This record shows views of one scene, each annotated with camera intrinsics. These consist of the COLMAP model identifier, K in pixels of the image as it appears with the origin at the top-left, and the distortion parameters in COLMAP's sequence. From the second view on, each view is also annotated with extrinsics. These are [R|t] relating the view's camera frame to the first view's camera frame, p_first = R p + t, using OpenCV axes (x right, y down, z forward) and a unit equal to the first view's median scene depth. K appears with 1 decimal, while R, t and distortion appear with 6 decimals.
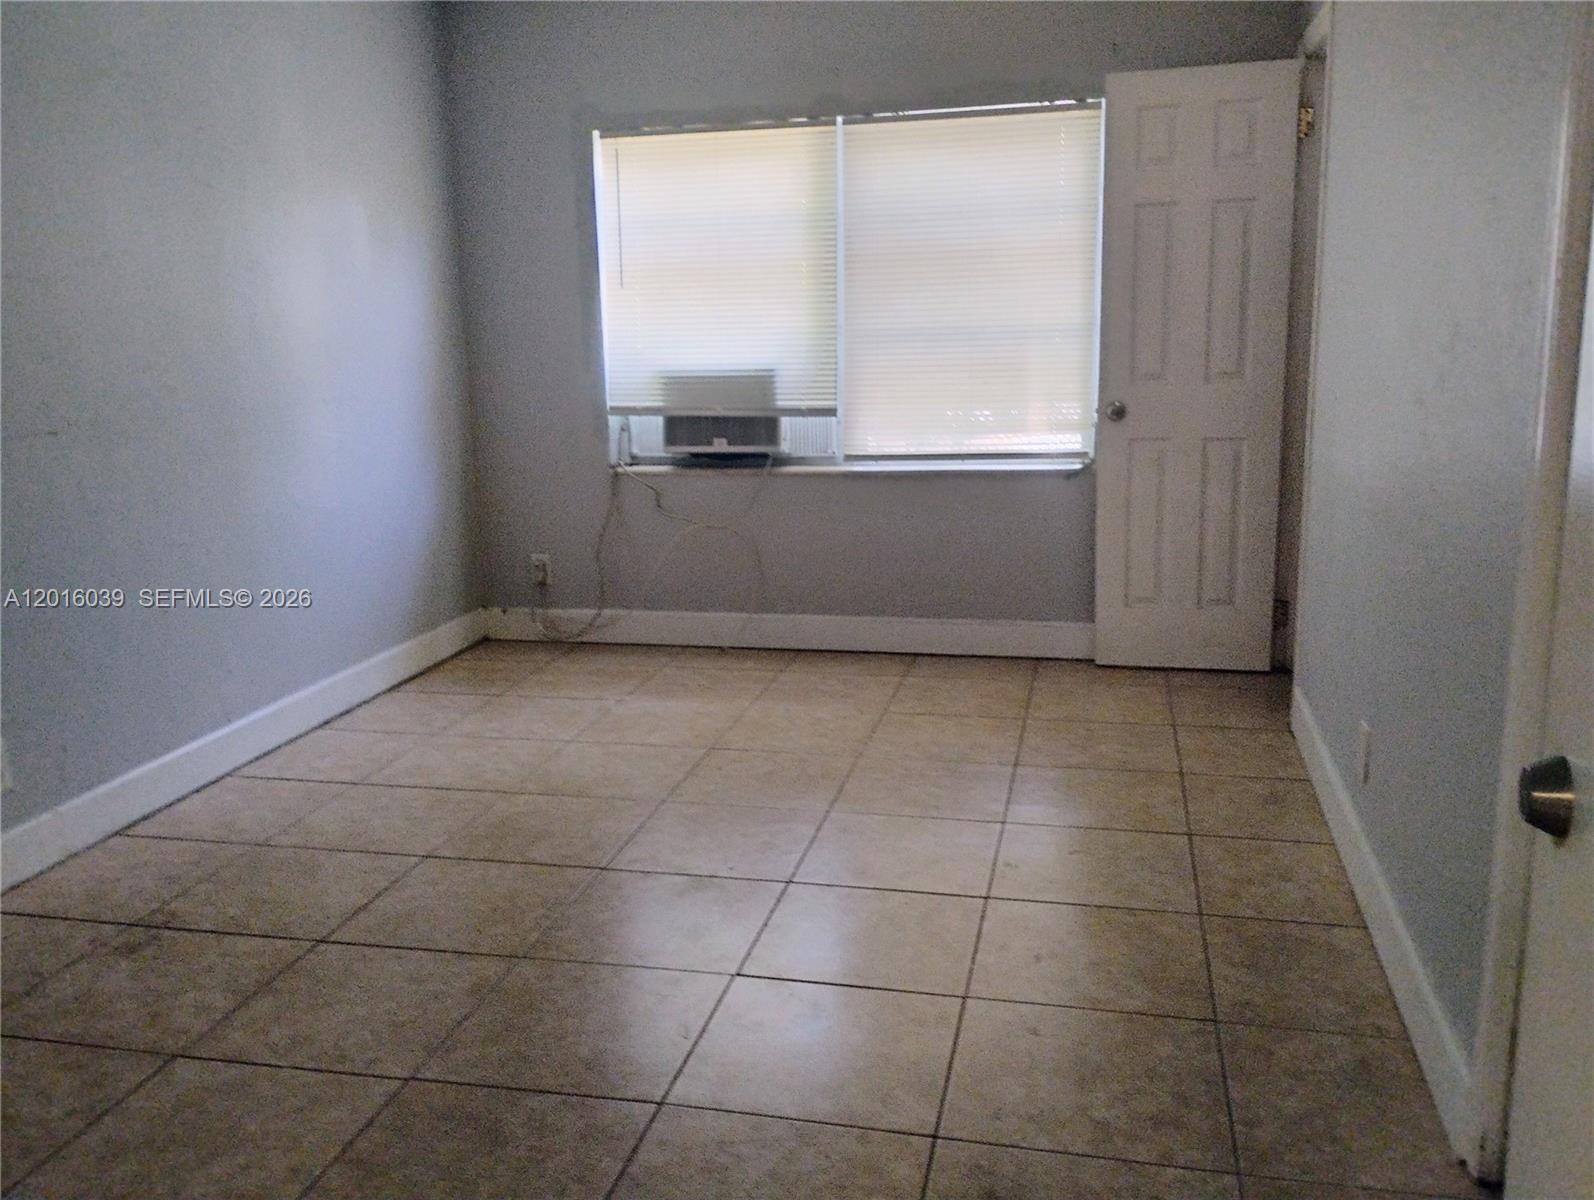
lens RADIAL K [[1324.2, 0, 807.8], [0, 1324.2, 593.3], [0, 0, 1]] dist [0.013501, 0.014118]
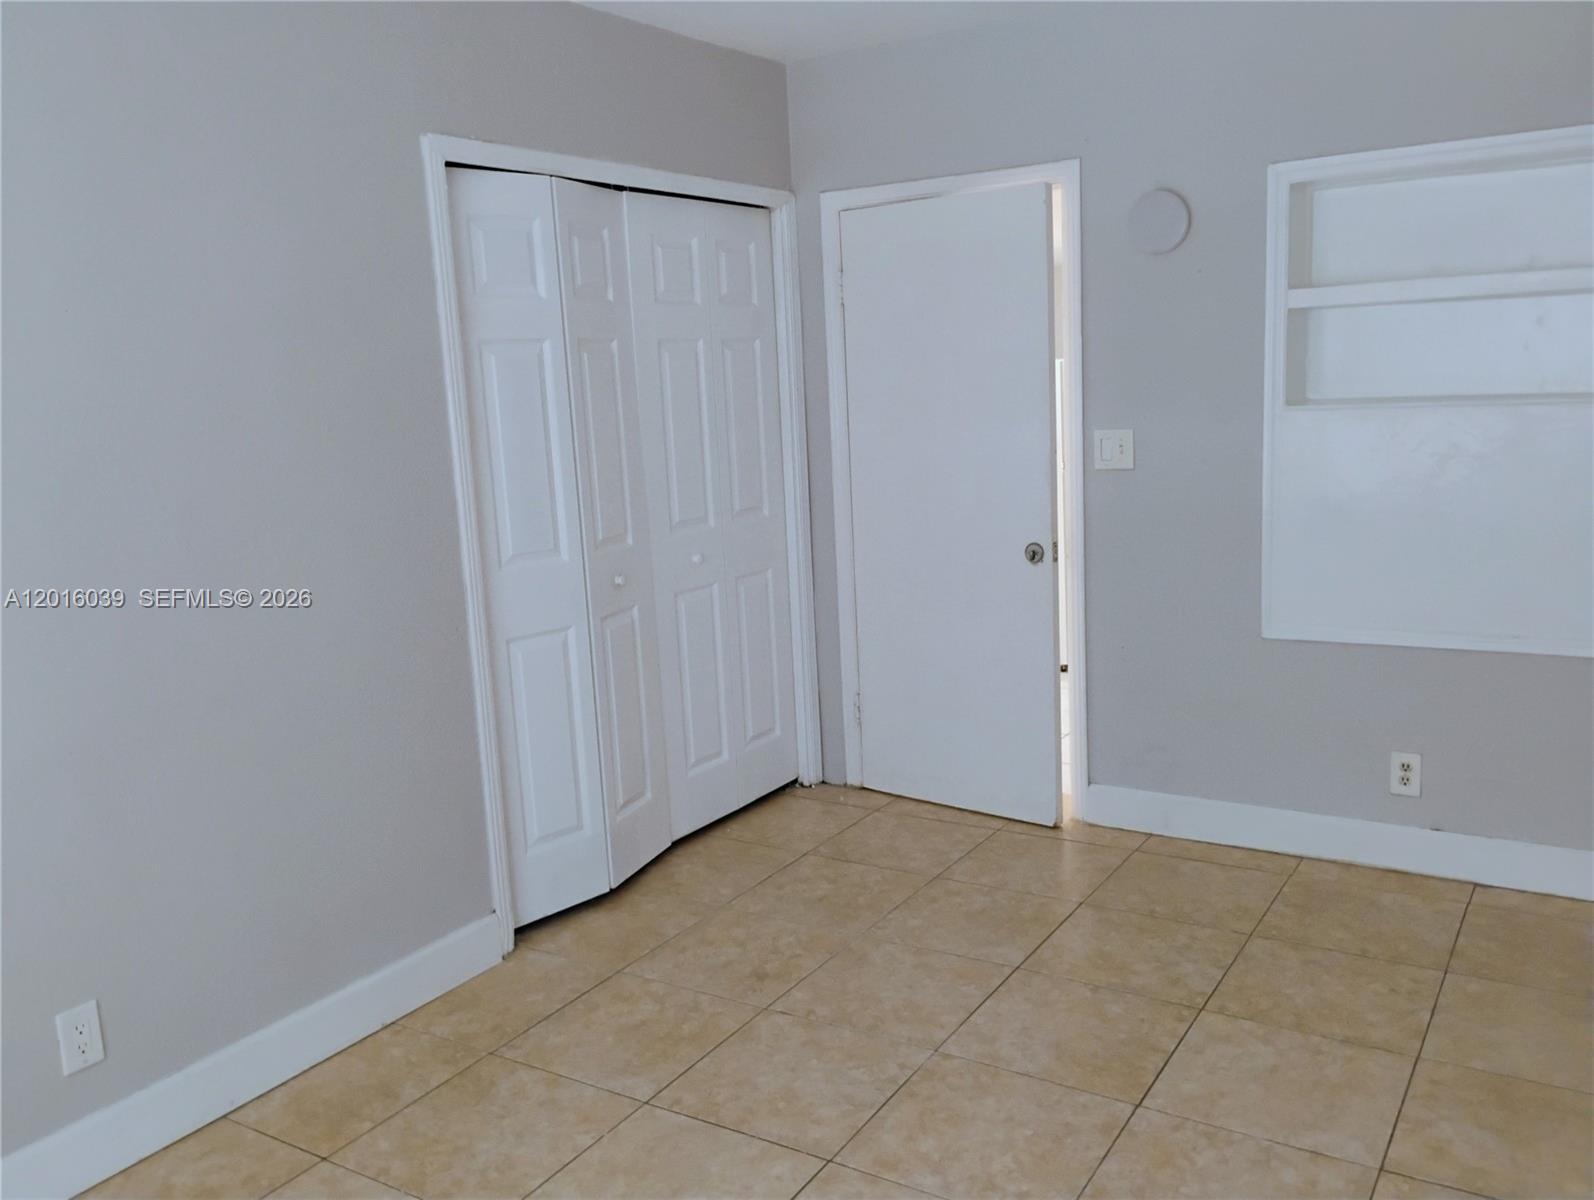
lens RADIAL K [[1324.2, 0, 807.8], [0, 1324.2, 593.3], [0, 0, 1]] dist [0.013501, 0.014118]
pose [[-0.941407, 0.009972, 0.337125, -0.444163], [0.135319, 0.926751, 0.350460, -0.530057], [-0.308936, 0.375545, -0.873799, 2.030798]]
